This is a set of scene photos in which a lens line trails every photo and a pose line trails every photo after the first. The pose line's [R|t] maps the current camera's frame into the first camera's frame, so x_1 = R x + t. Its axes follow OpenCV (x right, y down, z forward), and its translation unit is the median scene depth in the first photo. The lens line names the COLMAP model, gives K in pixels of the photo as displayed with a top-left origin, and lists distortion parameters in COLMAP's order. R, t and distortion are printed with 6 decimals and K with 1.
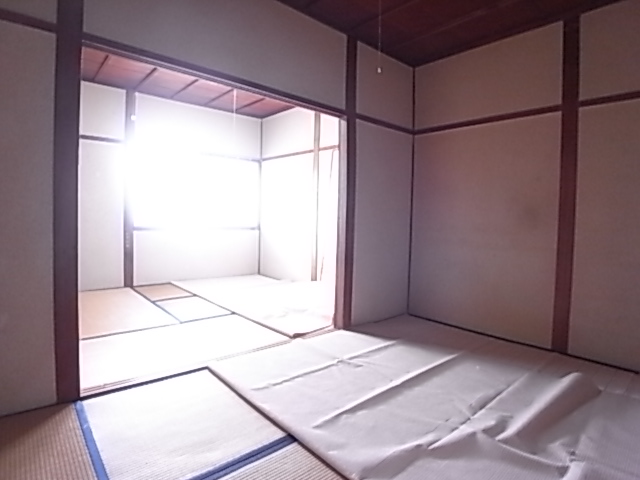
lens RADIAL K [[364.6, 0, 320.5], [0, 364.6, 227.6], [0, 0, 1]] dist [-0.033307, 0.000023]
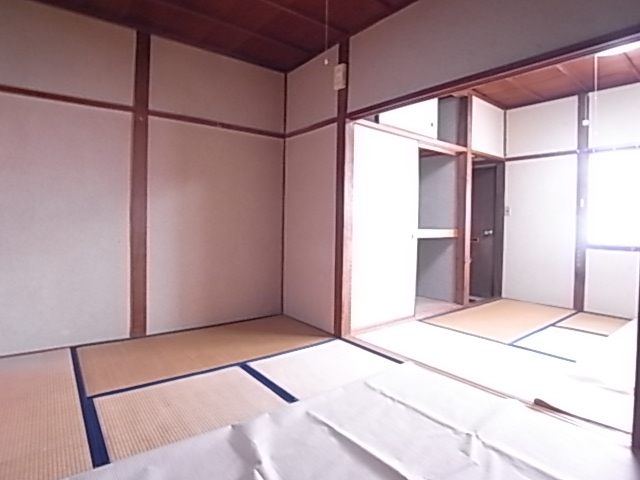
lens RADIAL K [[364.1, 0, 320.1], [0, 364.1, 227.1], [0, 0, 1]] dist [-0.003948, -0.000820]
pose [[-0.043007, -0.007362, -0.999048, 0.410057], [-0.050808, 0.998695, -0.005173, -0.006683], [0.997782, 0.050537, -0.043325, 0.388610]]
